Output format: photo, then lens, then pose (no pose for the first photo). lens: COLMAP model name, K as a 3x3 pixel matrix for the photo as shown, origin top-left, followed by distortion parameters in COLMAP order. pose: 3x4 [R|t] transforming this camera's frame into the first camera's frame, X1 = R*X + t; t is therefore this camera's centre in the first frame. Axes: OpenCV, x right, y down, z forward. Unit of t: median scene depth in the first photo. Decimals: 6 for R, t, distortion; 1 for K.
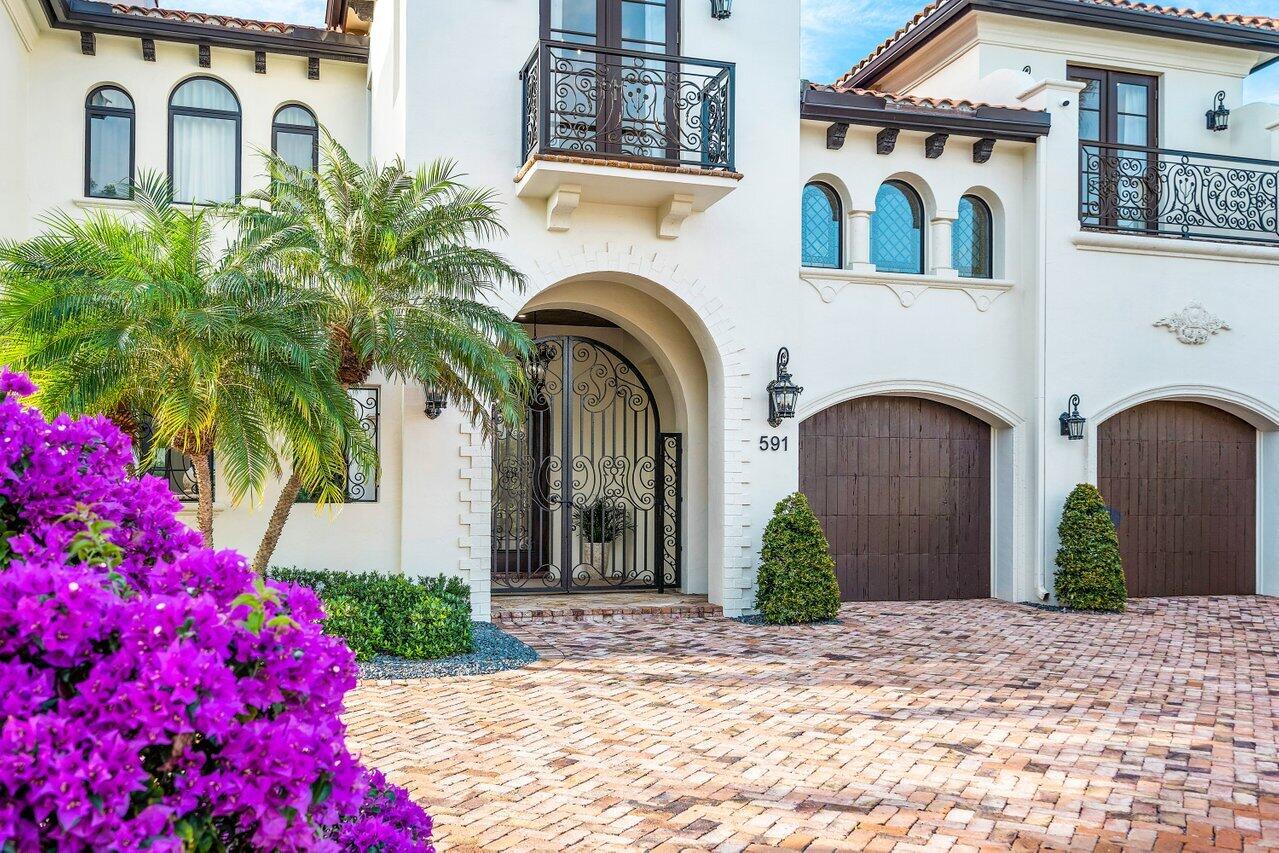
lens RADIAL K [[1606.4, 0, 637.5], [0, 1606.4, 427.4], [0, 0, 1]] dist [0.015778, 0.000000]
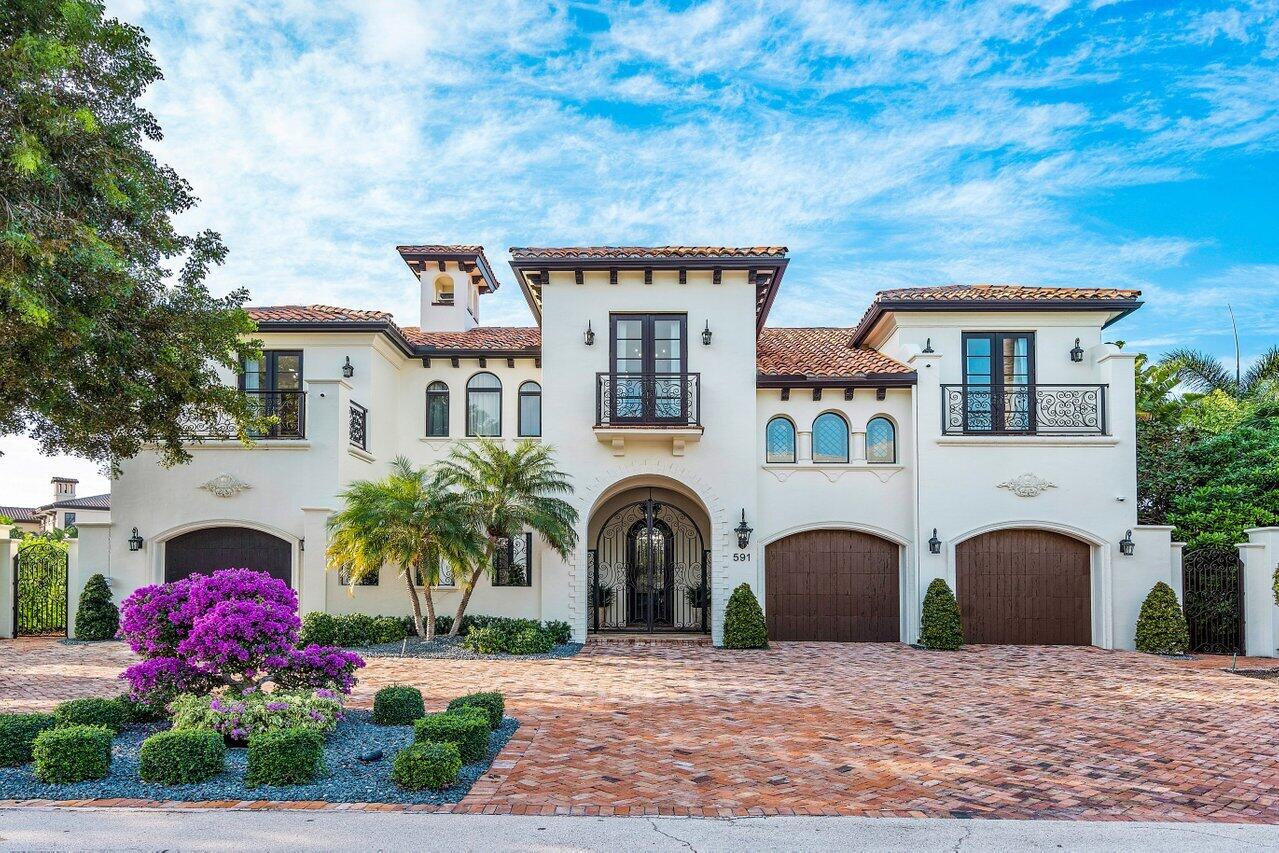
lens RADIAL K [[1606.4, 0, 665.0], [0, 1606.4, 423.9], [0, 0, 1]] dist [0.015778, 0.000000]
pose [[0.950788, -0.021119, -0.309122, 0.552131], [0.007343, 0.998930, -0.045660, -0.058247], [0.309755, 0.041143, 0.949926, -0.815547]]
